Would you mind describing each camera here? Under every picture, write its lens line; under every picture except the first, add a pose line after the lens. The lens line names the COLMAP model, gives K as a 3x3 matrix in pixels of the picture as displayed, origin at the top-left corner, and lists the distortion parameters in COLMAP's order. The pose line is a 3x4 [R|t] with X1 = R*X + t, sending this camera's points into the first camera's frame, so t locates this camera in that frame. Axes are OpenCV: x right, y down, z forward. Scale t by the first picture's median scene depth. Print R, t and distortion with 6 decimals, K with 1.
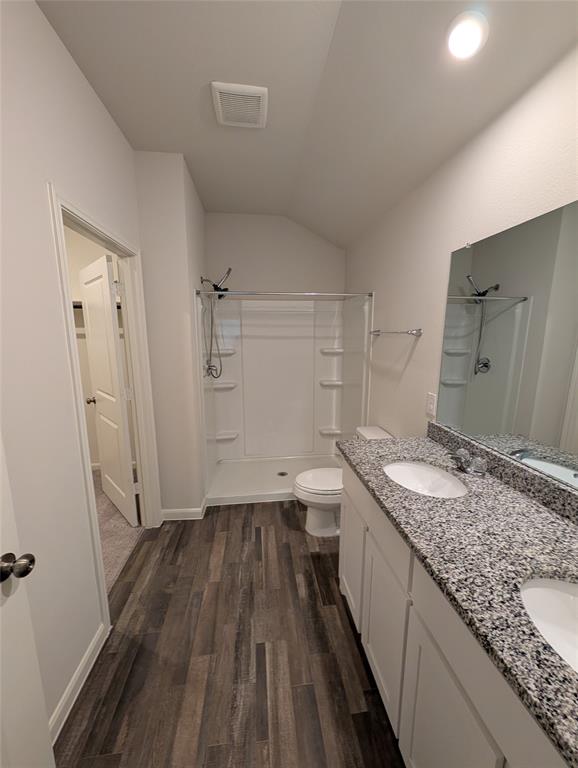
lens RADIAL K [[297.4, 0, 289.0], [0, 297.4, 384.0], [0, 0, 1]] dist [-0.000309, -0.000032]
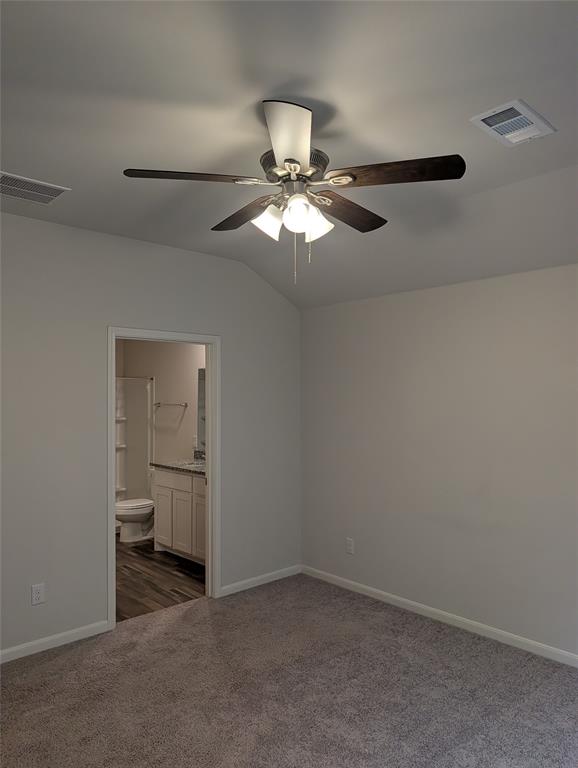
lens RADIAL K [[536.0, 0, 289.0], [0, 536.0, 384.0], [0, 0, 1]] dist [0.000718, 0.000053]
pose [[0.811256, 0.014142, 0.584521, -0.844328], [0.101194, 0.981225, -0.164186, 0.264826], [-0.575868, 0.192347, 0.794593, -1.735755]]
